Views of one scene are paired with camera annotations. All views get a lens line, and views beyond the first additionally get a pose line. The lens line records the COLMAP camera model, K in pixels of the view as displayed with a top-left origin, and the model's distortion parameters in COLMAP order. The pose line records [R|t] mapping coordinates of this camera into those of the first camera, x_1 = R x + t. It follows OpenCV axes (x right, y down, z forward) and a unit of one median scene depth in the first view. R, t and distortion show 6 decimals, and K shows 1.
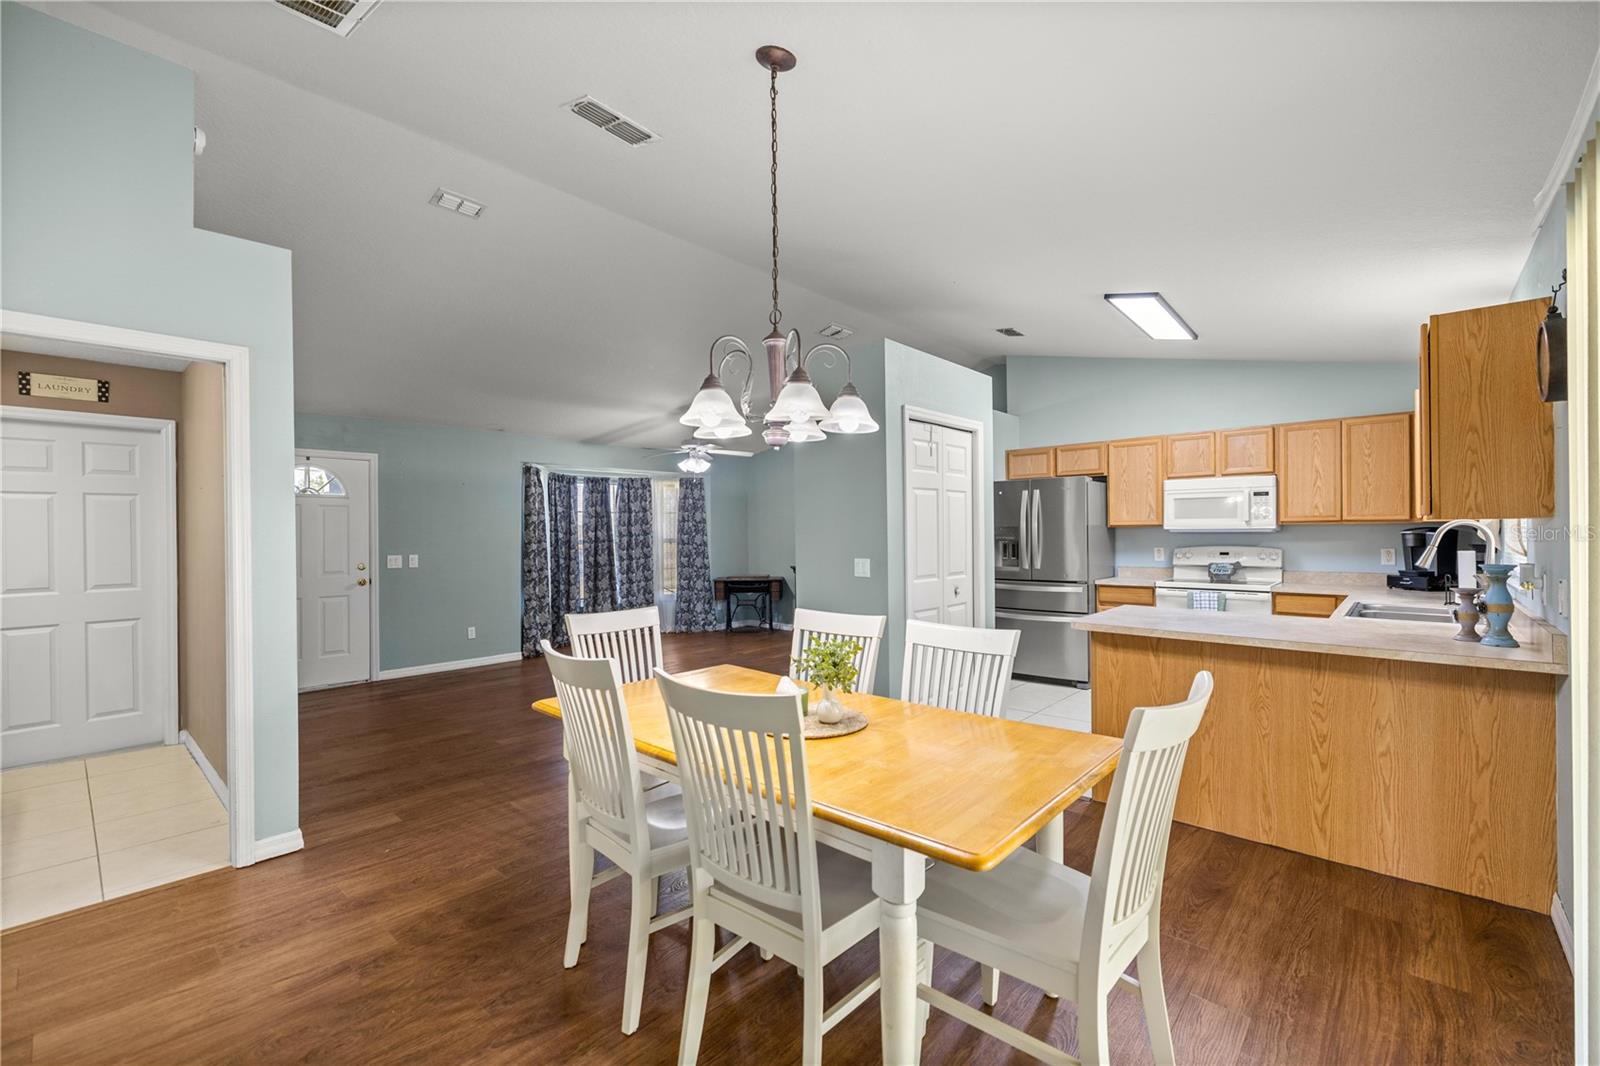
lens RADIAL K [[673.5, 0, 796.8], [0, 673.5, 524.3], [0, 0, 1]] dist [-0.000408, 0.000215]
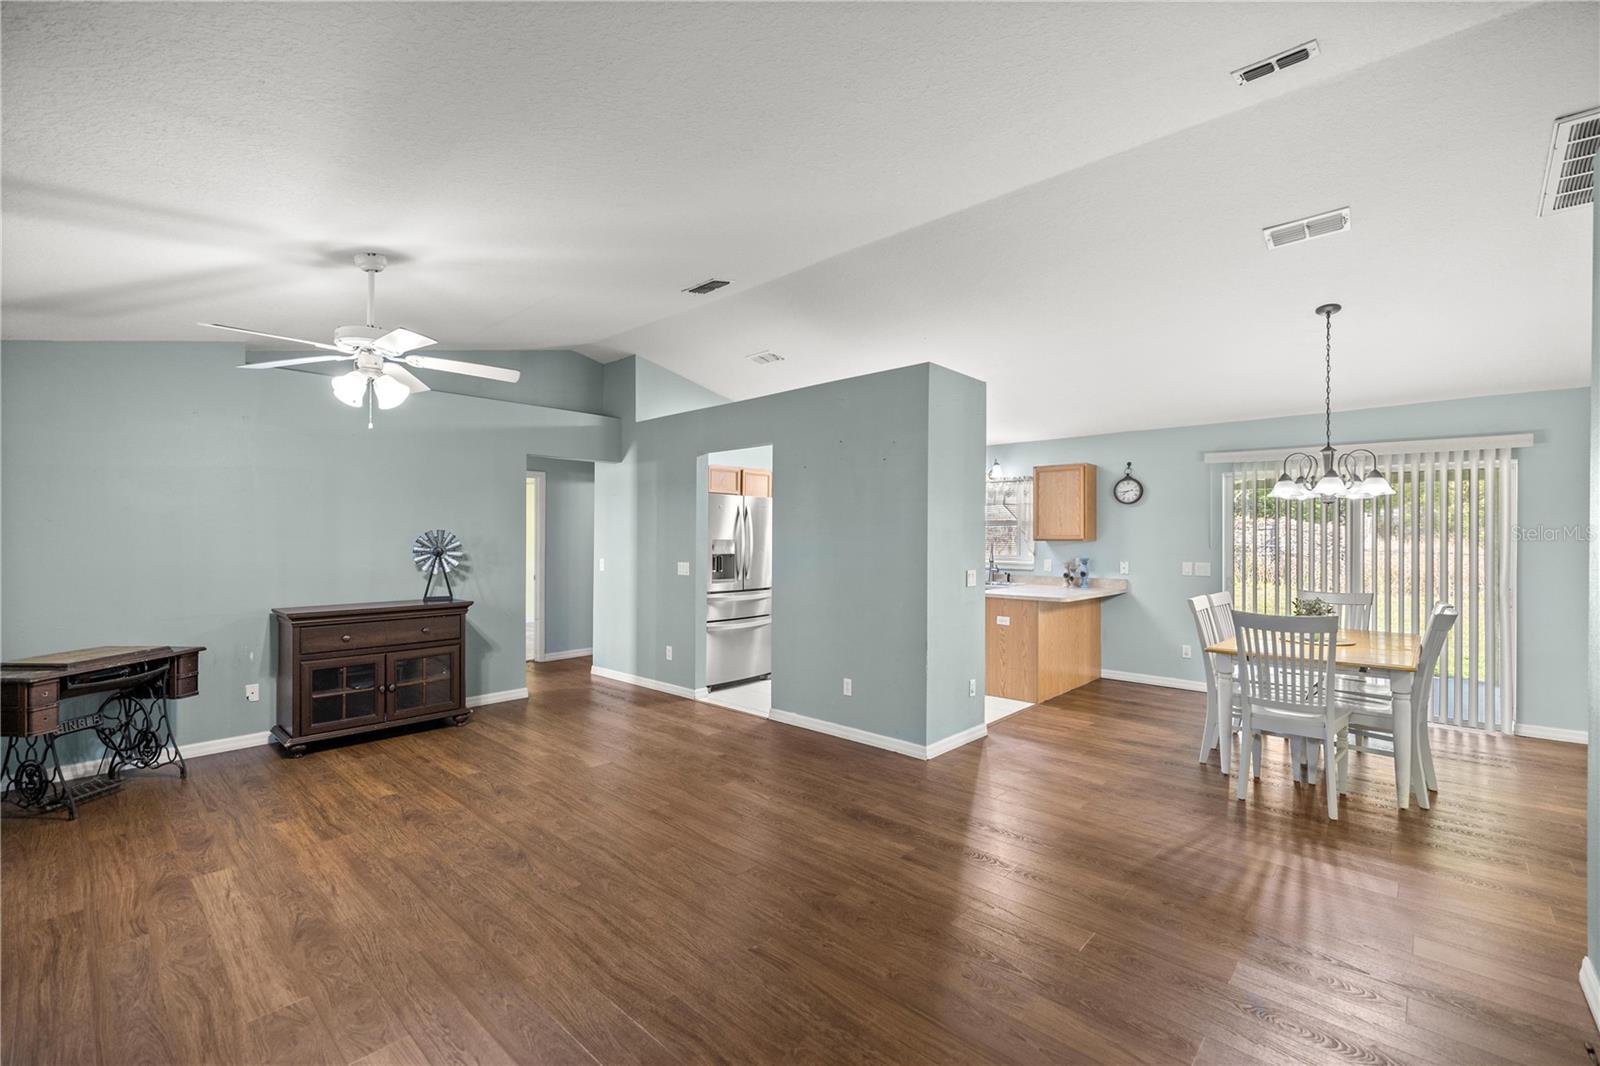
lens RADIAL K [[673.5, 0, 793.2], [0, 673.5, 522.2], [0, 0, 1]] dist [-0.000408, 0.000215]
pose [[0.011124, 0.035540, 0.999306, -0.579734], [-0.012749, 0.999292, -0.035397, 0.009037], [-0.999857, -0.012346, 0.011569, 0.723735]]
